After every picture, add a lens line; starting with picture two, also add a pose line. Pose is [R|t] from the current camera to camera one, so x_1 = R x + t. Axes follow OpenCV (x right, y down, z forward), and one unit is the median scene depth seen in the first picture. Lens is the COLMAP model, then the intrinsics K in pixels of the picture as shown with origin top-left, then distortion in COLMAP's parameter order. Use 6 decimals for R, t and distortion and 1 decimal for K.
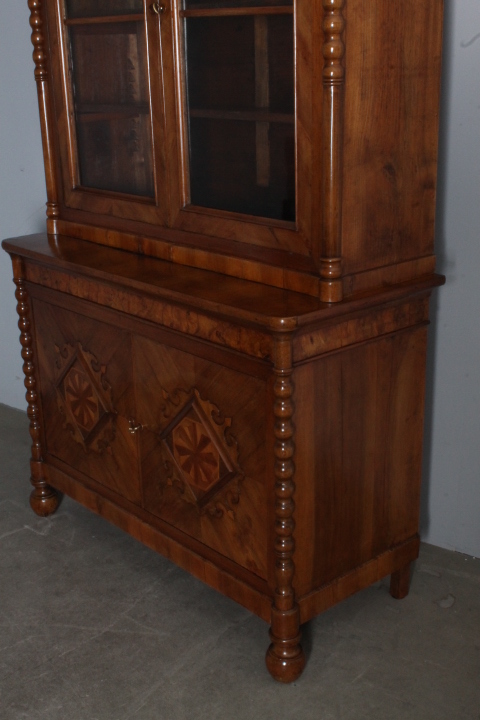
lens RADIAL K [[925.3, 0, 241.2], [0, 925.3, 364.3], [0, 0, 1]] dist [-0.080629, 0.118491]
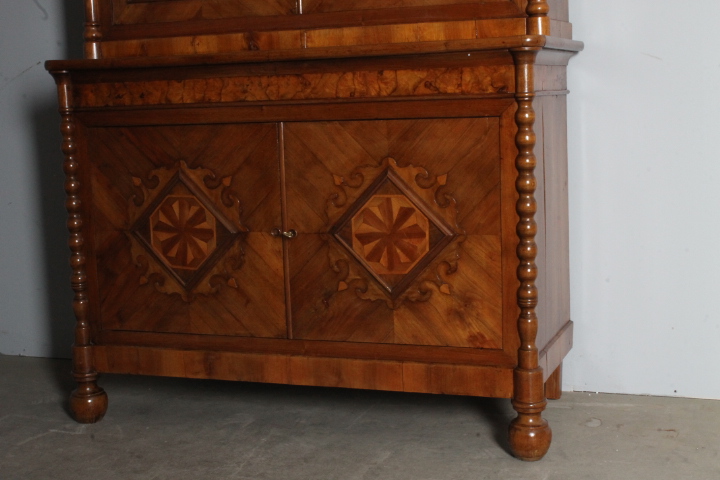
lens RADIAL K [[1114.6, 0, 373.7], [0, 1114.6, 231.6], [0, 0, 1]] dist [-0.017152, 0.040152]
pose [[0.878879, -0.070815, 0.471760, -0.581554], [0.170341, 0.970313, -0.171688, 0.280558], [-0.445596, 0.231253, 0.864850, 0.060186]]
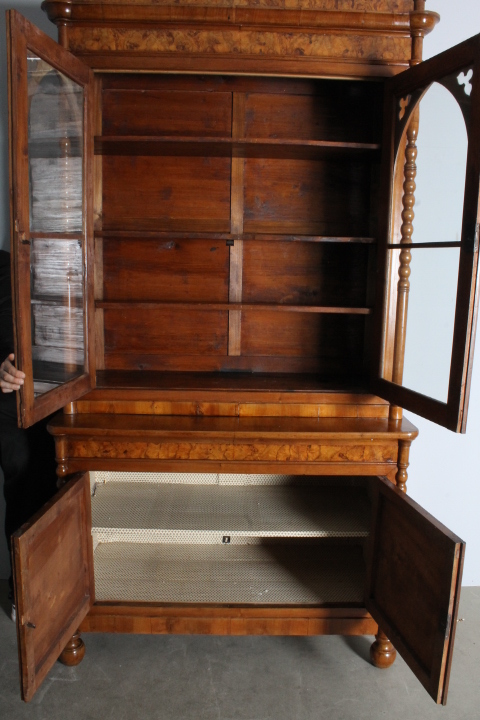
lens RADIAL K [[606.1, 0, 240.0], [0, 606.1, 360.0], [0, 0, 1]] dist [-0.163328, 0.144300]
pose [[0.641938, -0.097688, 0.760509, -0.779921], [0.212606, 0.975637, -0.054137, -0.150672], [-0.736692, 0.196441, 0.647067, 0.434667]]
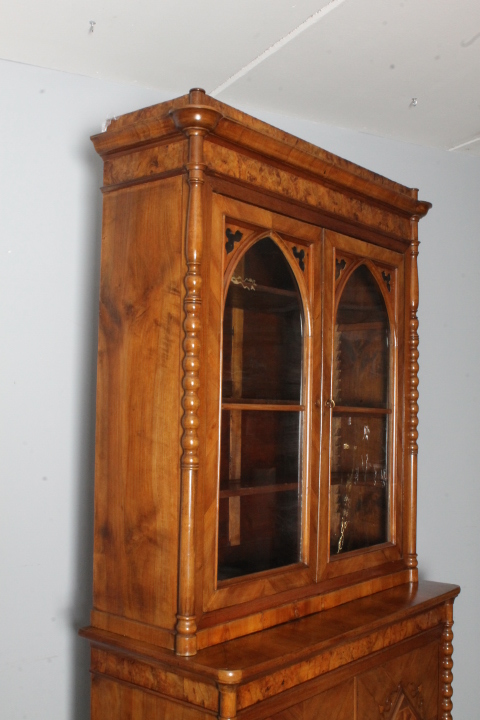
lens RADIAL K [[815.5, 0, 240.0], [0, 815.5, 360.0], [0, 0, 1]] dist [-0.097360, 0.017580]
pose [[-0.153469, 0.080137, 0.984899, -1.139756], [0.310314, 0.950193, -0.028959, -0.435348], [-0.938164, 0.301183, -0.170693, 1.244393]]
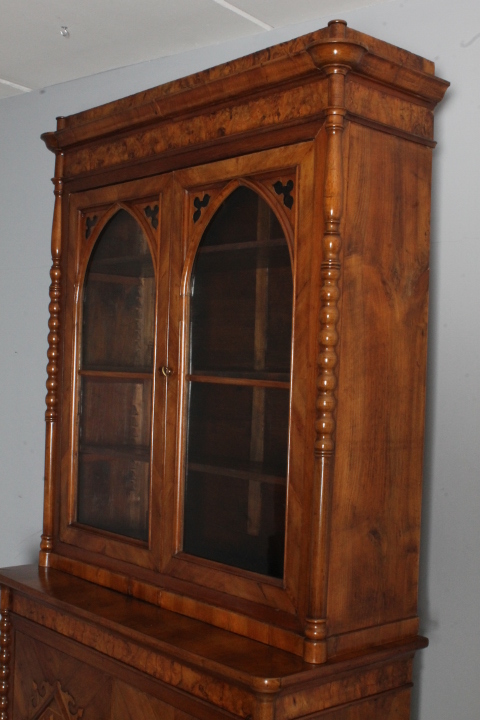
lens RADIAL K [[925.3, 0, 241.2], [0, 925.3, 364.3], [0, 0, 1]] dist [-0.080629, 0.118491]
pose [[0.998108, 0.061235, 0.005482, -0.007832], [-0.055897, 0.940979, -0.333816, -0.030660], [-0.025600, 0.332878, 0.942622, -0.046823]]
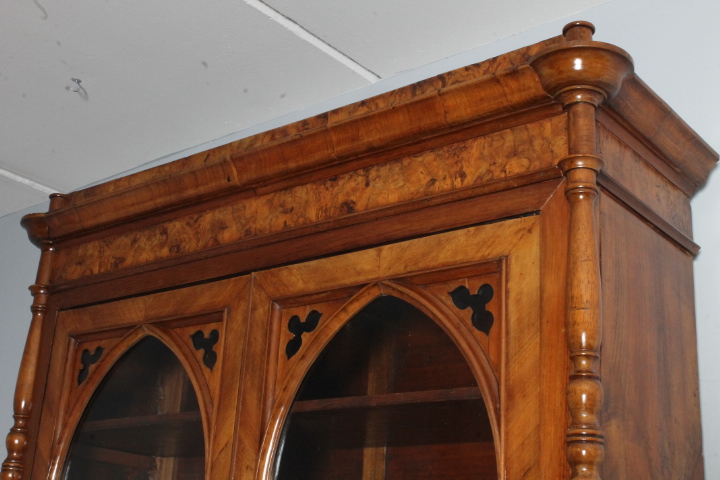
lens RADIAL K [[986.0, 0, 400.6], [0, 986.0, 239.7], [0, 0, 1]] dist [-0.065433, 0.099923]
pose [[0.977606, 0.135364, 0.161130, -0.107735], [-0.005299, 0.781263, -0.624179, -0.190322], [-0.210376, 0.609348, 0.764485, 0.338564]]
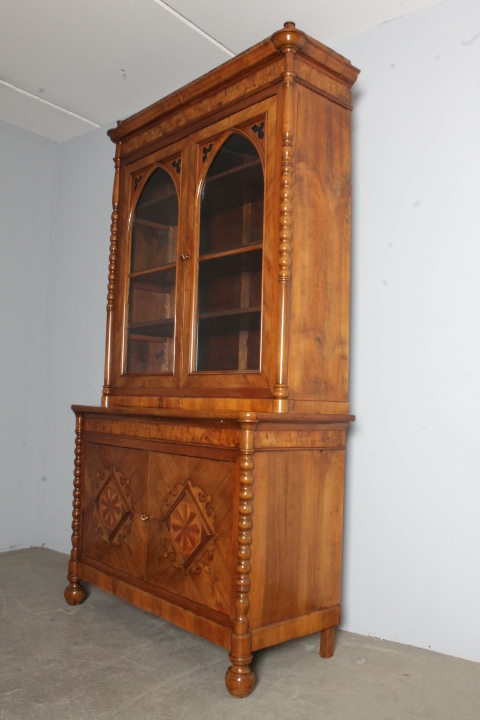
lens RADIAL K [[640.6, 0, 243.9], [0, 640.6, 360.2], [0, 0, 1]] dist [-0.151651, 0.132103]
pose [[0.998388, 0.056408, 0.006239, 0.021470], [-0.049445, 0.918540, -0.392224, 0.241489], [-0.027855, 0.391283, 0.919849, -0.019680]]
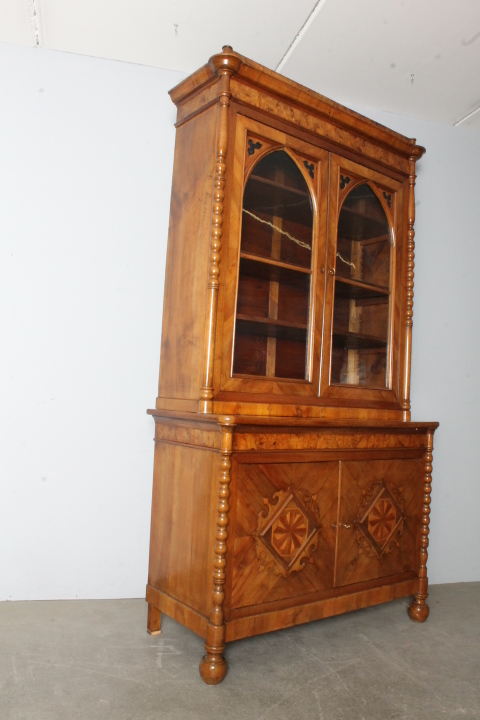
lens RADIAL K [[606.1, 0, 240.0], [0, 606.1, 360.0], [0, 0, 1]] dist [-0.163328, 0.144300]
pose [[0.068423, 0.095294, 0.993095, -1.204475], [0.272940, 0.955663, -0.110507, -0.138526], [-0.959595, 0.278617, 0.039379, 1.132456]]
